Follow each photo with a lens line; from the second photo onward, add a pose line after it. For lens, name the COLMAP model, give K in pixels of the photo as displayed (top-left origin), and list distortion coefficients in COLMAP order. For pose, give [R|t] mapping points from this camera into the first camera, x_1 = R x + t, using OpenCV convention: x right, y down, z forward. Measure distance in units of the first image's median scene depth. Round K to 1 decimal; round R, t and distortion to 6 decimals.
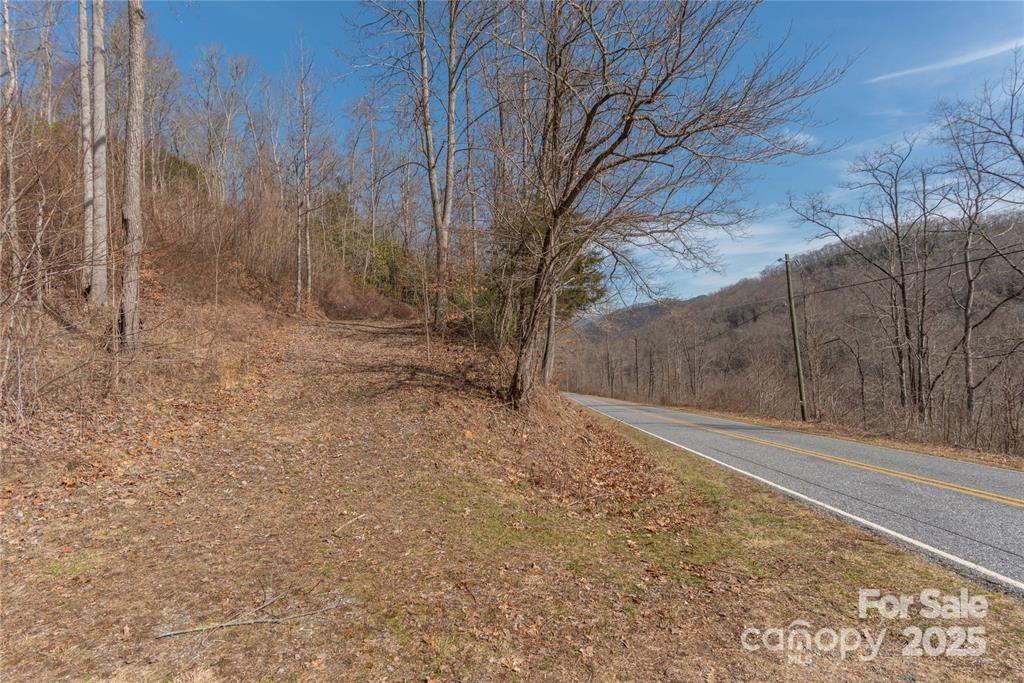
lens RADIAL K [[488.4, 0, 512.0], [0, 488.4, 345.3], [0, 0, 1]] dist [0.005462, 0.000570]
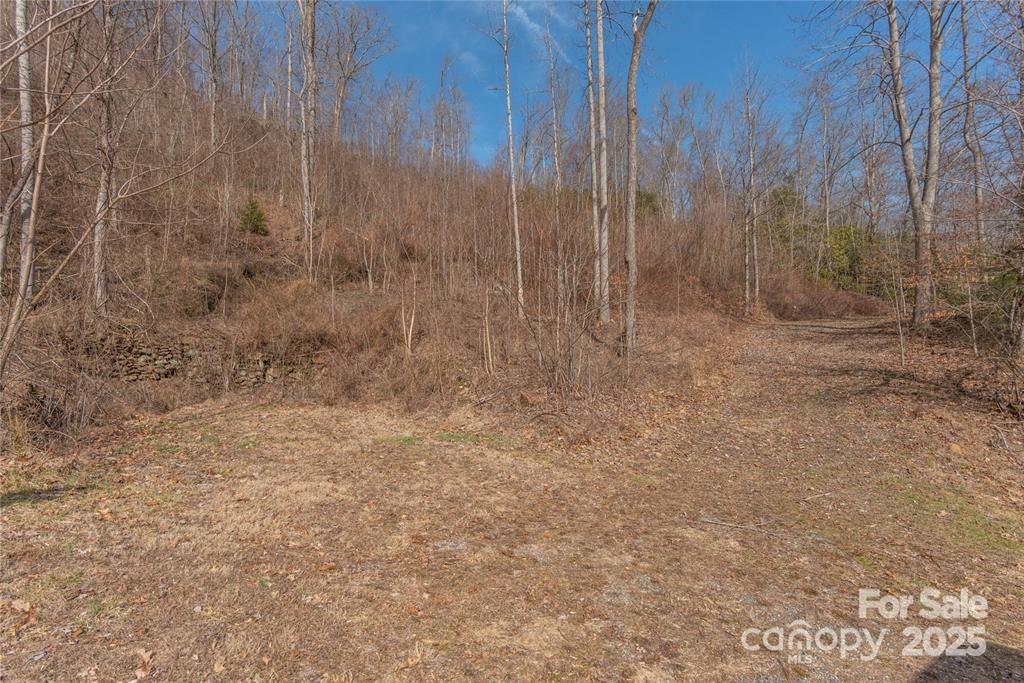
lens RADIAL K [[488.4, 0, 512.0], [0, 488.4, 345.3], [0, 0, 1]] dist [0.005462, 0.000570]
pose [[0.659191, -0.013978, -0.751846, 0.037554], [0.013076, 0.999889, -0.007125, -0.010051], [0.751862, -0.005134, 0.659301, -0.152493]]
